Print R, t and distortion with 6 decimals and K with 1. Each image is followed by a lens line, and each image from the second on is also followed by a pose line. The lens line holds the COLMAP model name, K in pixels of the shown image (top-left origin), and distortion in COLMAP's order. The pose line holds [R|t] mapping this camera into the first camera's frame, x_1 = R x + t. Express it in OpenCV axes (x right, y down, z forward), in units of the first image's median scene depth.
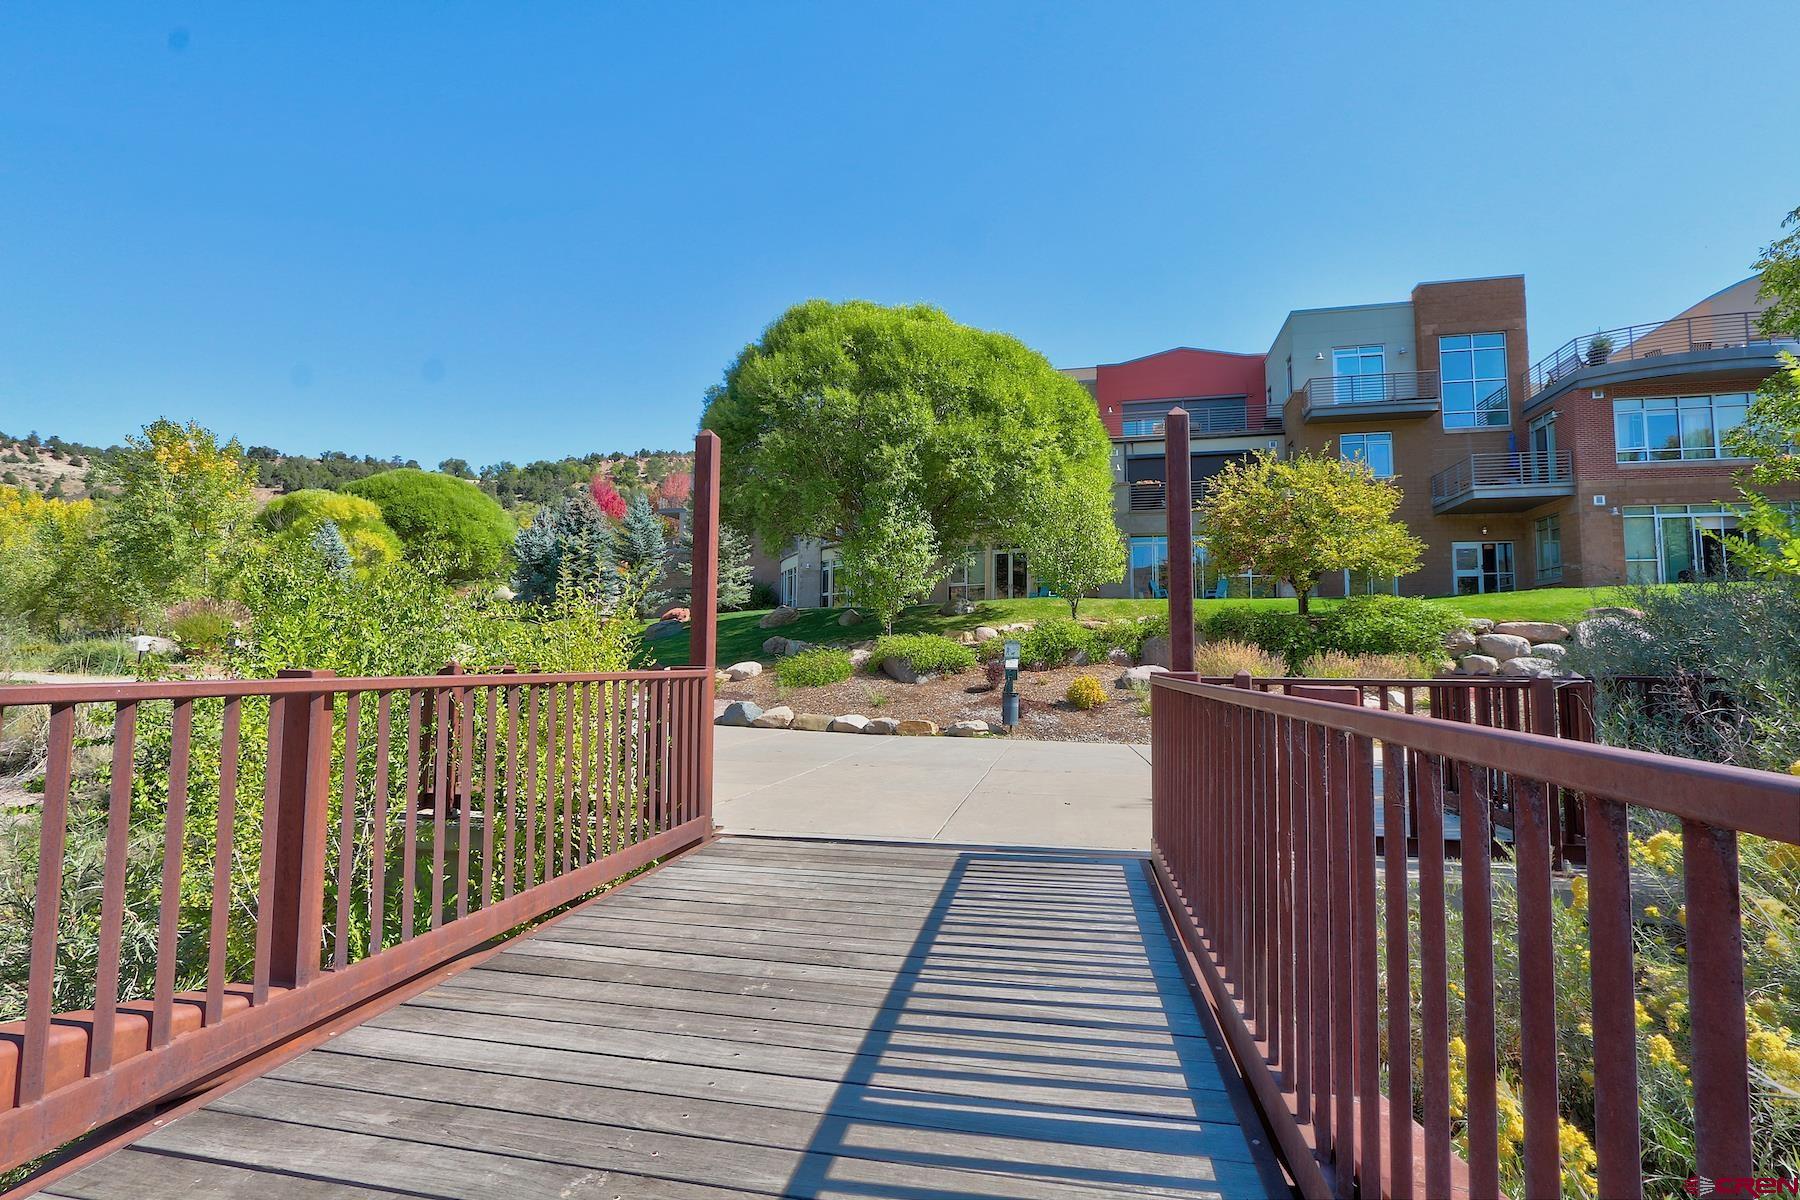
lens RADIAL K [[823.7, 0, 902.9], [0, 823.7, 606.6], [0, 0, 1]] dist [-0.012850, 0.000579]
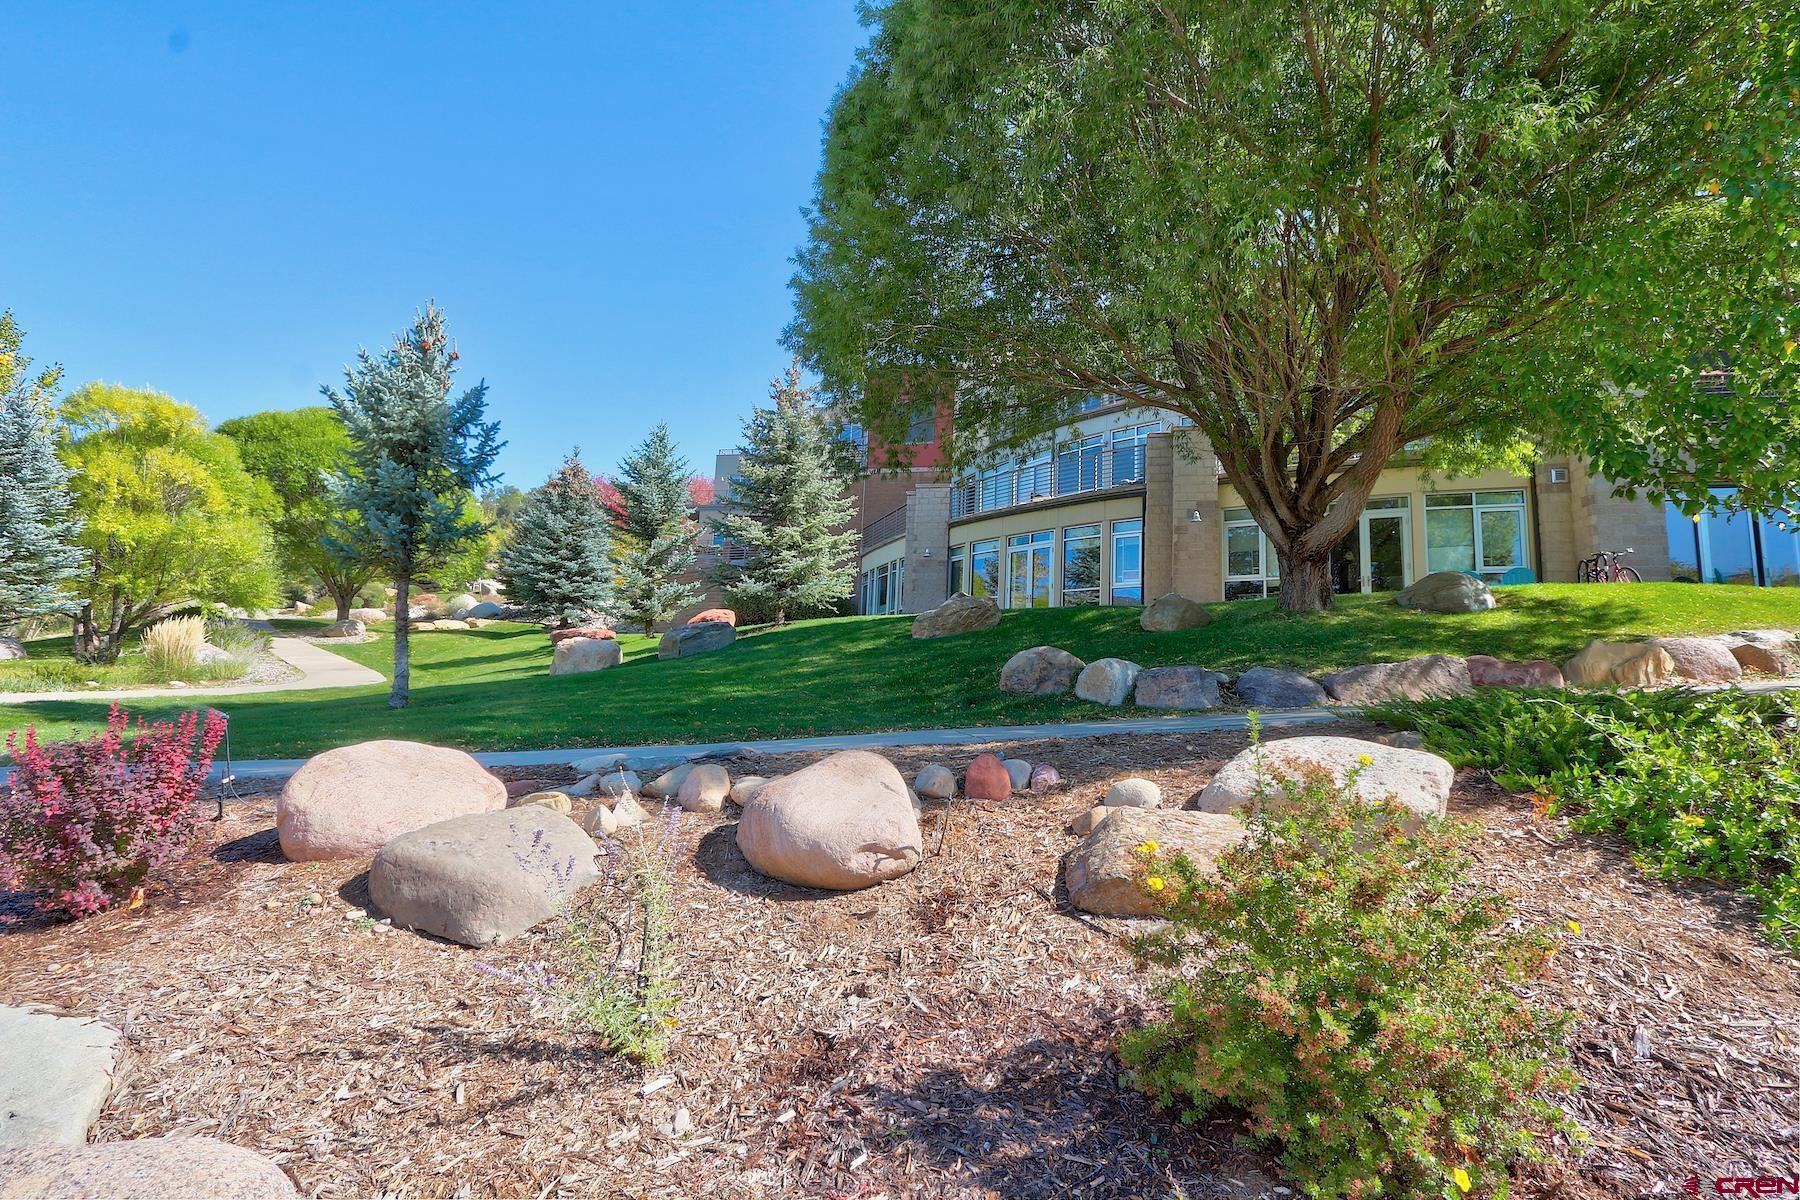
lens RADIAL K [[823.7, 0, 893.7], [0, 823.7, 597.3], [0, 0, 1]] dist [-0.012850, 0.000579]
pose [[0.999365, 0.033207, -0.012945, -0.134902], [-0.034015, 0.997091, -0.068204, 0.025901], [0.010642, 0.068601, 0.997587, 0.410037]]
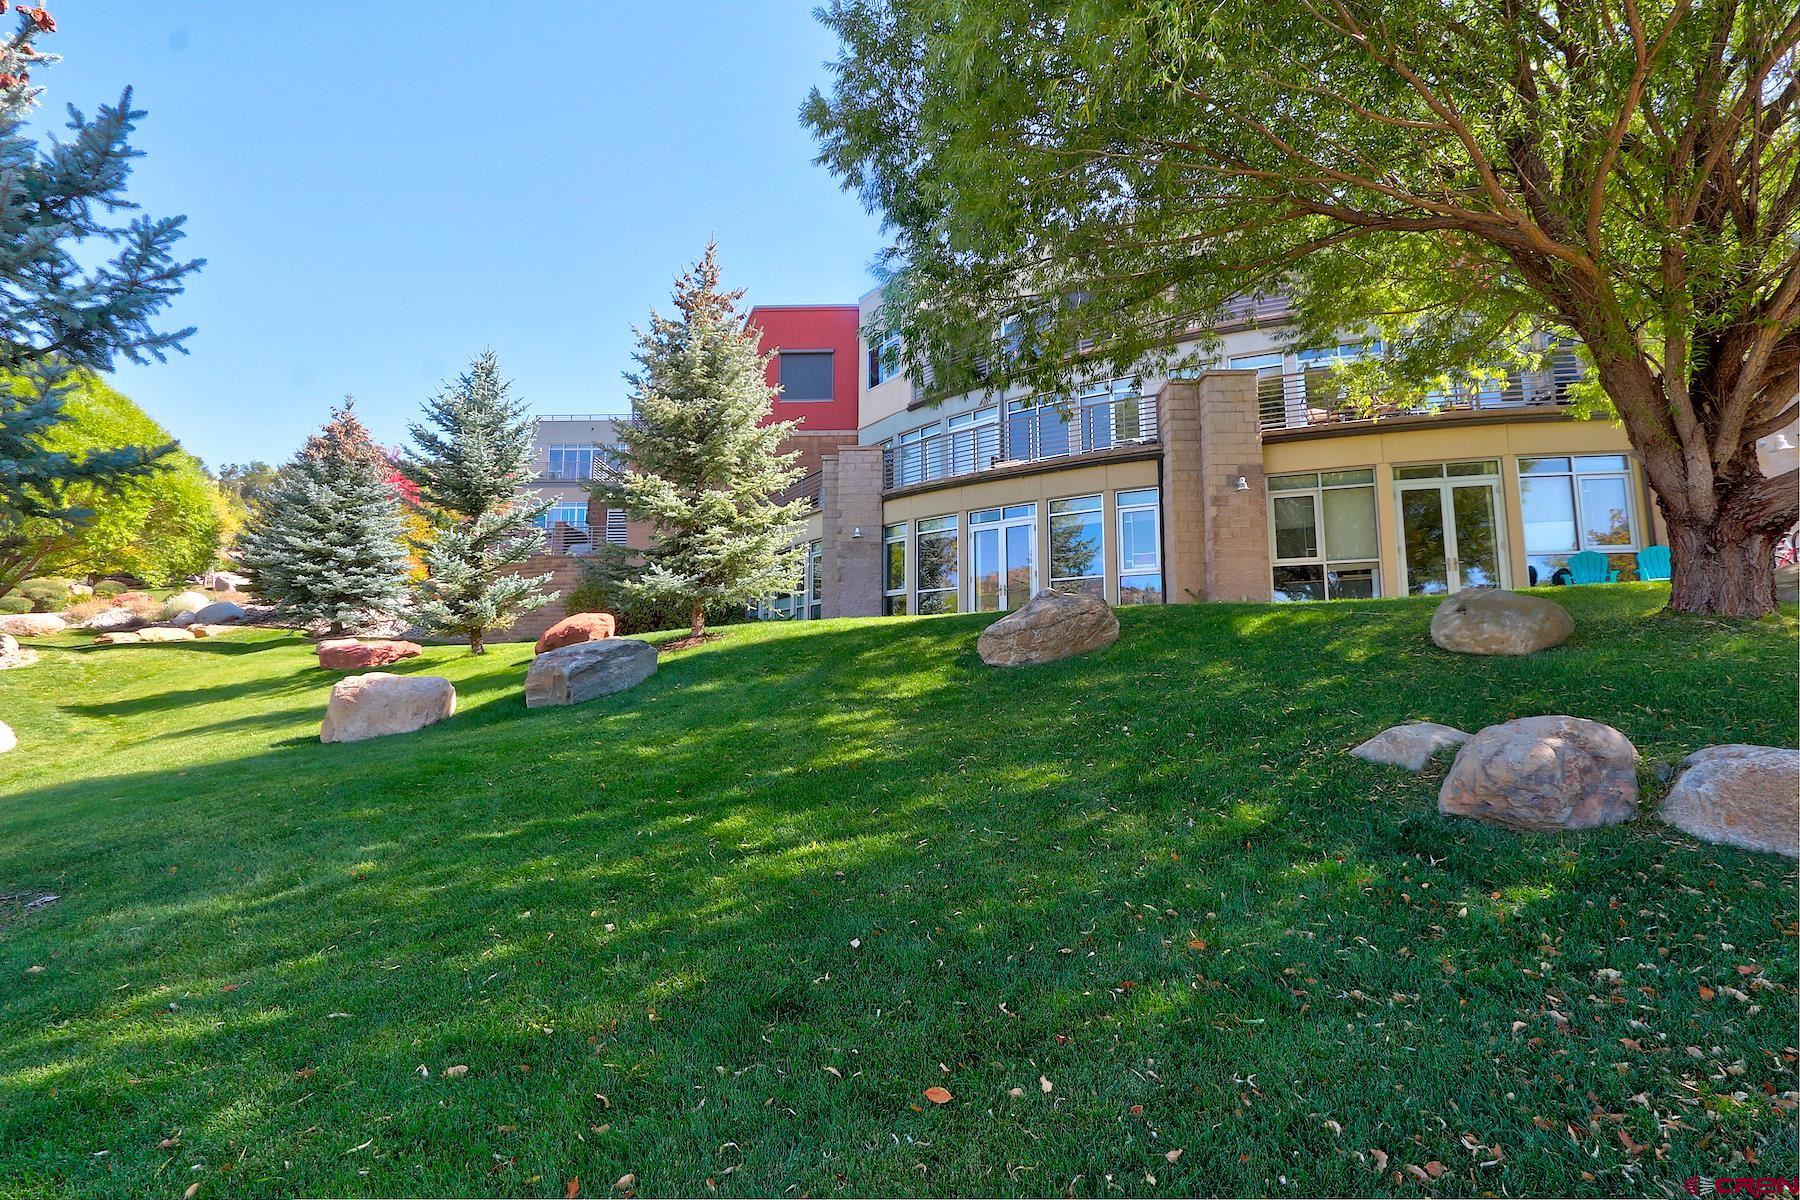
lens RADIAL K [[823.7, 0, 901.1], [0, 823.7, 595.5], [0, 0, 1]] dist [-0.012850, 0.000579]
pose [[0.977049, 0.015377, 0.212458, -0.196480], [-0.003256, 0.998353, -0.057284, 0.014069], [-0.212989, 0.055277, 0.975490, 0.548571]]
